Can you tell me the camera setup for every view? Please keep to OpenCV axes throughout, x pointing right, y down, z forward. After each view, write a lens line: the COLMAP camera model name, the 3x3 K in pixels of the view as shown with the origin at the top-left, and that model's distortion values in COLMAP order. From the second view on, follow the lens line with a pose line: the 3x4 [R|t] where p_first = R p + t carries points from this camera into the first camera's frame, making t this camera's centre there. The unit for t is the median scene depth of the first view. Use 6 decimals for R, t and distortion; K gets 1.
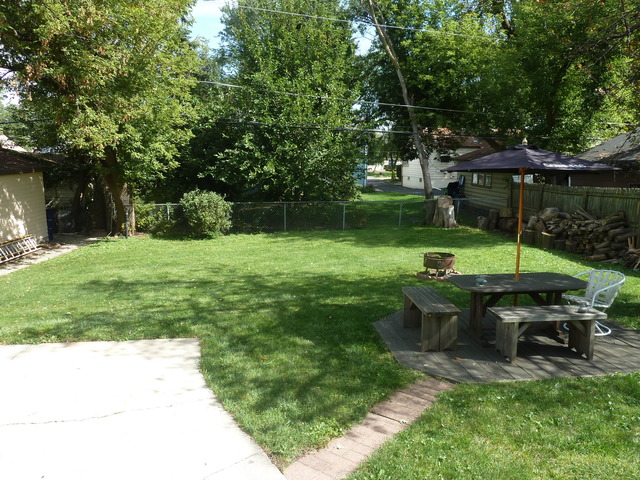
lens RADIAL K [[469.0, 0, 320.0], [0, 469.0, 240.0], [0, 0, 1]] dist [-0.010126, -0.003283]
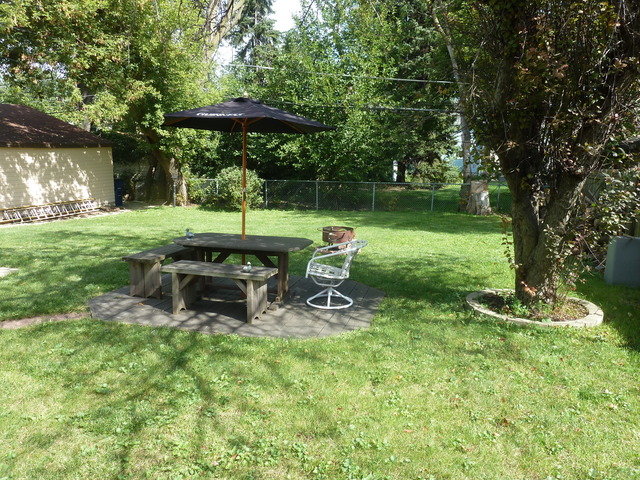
lens RADIAL K [[469.0, 0, 320.0], [0, 469.0, 240.0], [0, 0, 1]] dist [-0.010126, -0.003283]
pose [[0.936746, 0.075922, -0.341676, 0.322500], [-0.068630, 0.997083, 0.033401, 0.013850], [0.343216, -0.007839, 0.939224, 0.045182]]
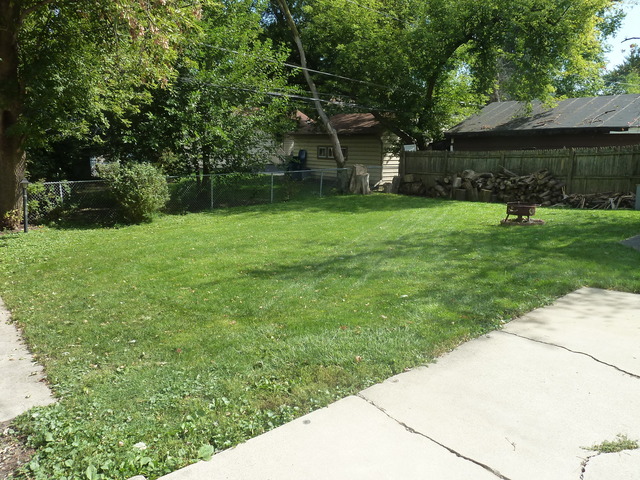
lens RADIAL K [[469.0, 0, 320.0], [0, 469.0, 240.0], [0, 0, 1]] dist [-0.010126, -0.003283]
pose [[0.832412, -0.103919, 0.544327, -0.434077], [0.085832, 0.994584, 0.058619, 0.005263], [-0.547470, -0.002074, 0.836823, 0.188178]]
